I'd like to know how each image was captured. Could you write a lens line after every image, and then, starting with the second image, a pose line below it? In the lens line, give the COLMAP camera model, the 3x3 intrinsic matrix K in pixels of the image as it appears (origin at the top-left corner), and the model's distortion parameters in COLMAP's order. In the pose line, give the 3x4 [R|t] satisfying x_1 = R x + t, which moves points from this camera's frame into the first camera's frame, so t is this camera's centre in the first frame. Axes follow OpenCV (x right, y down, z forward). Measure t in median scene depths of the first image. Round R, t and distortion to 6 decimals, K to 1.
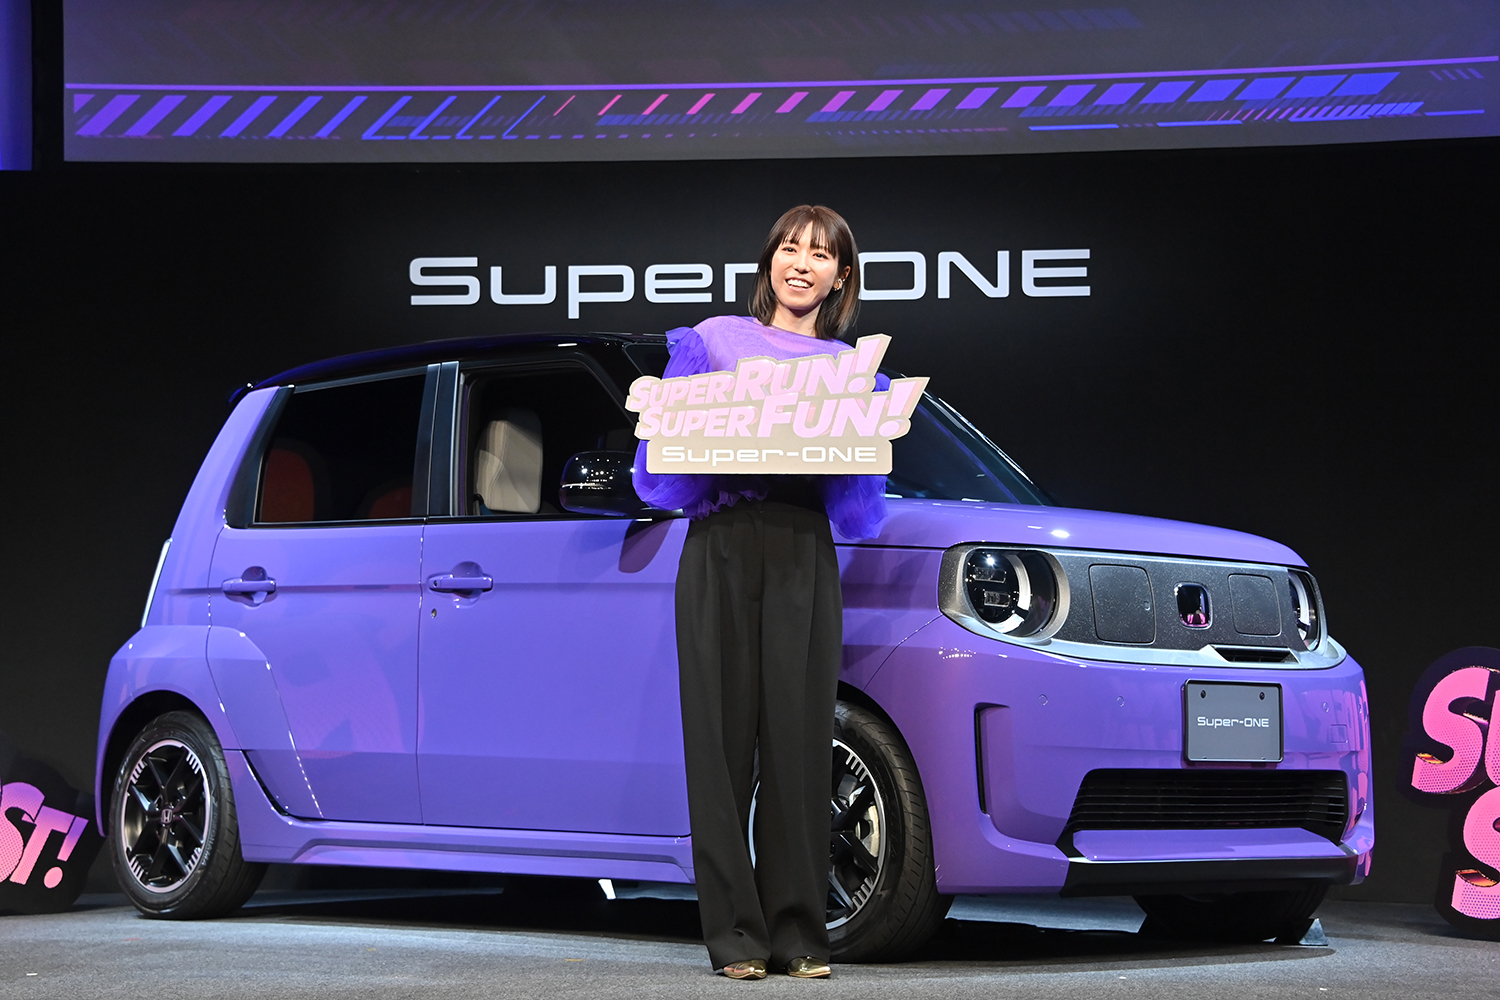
lens RADIAL K [[2920.1, 0, 738.8], [0, 2920.1, 501.1], [0, 0, 1]] dist [0.464180, 1.100789]
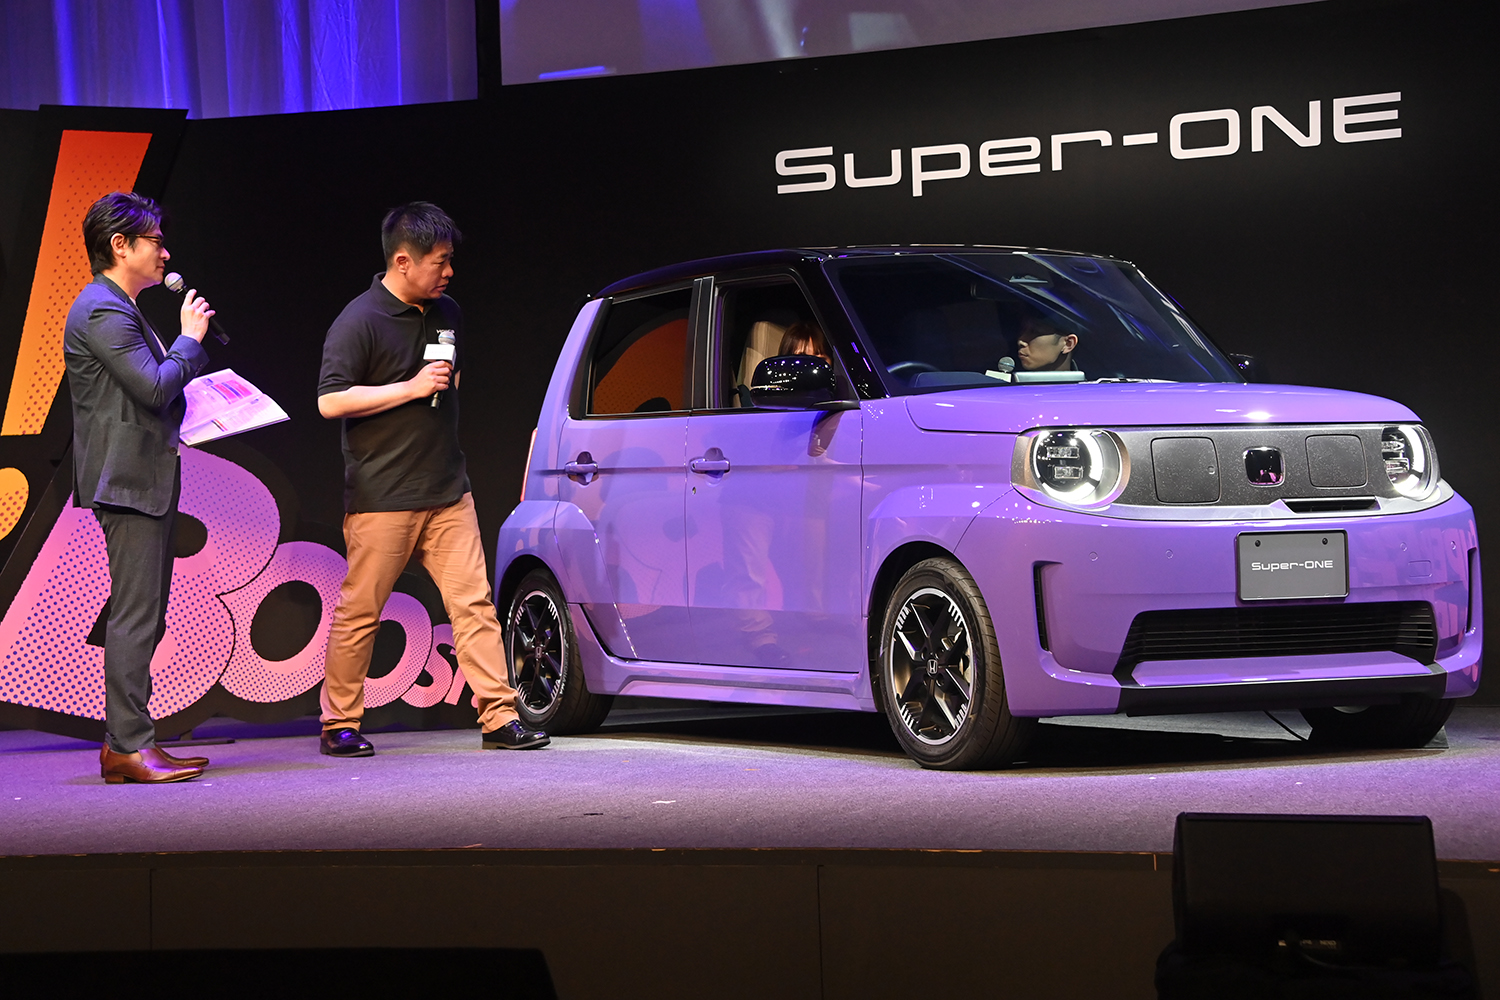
lens RADIAL K [[3195.6, 0, 731.2], [0, 3195.6, 499.8], [0, 0, 1]] dist [0.739593, 0.027107]
pose [[0.962215, -0.036265, -0.269863, 0.202601], [0.056092, 0.996234, 0.066123, -0.032955], [0.266449, -0.078762, 0.960626, -0.199175]]
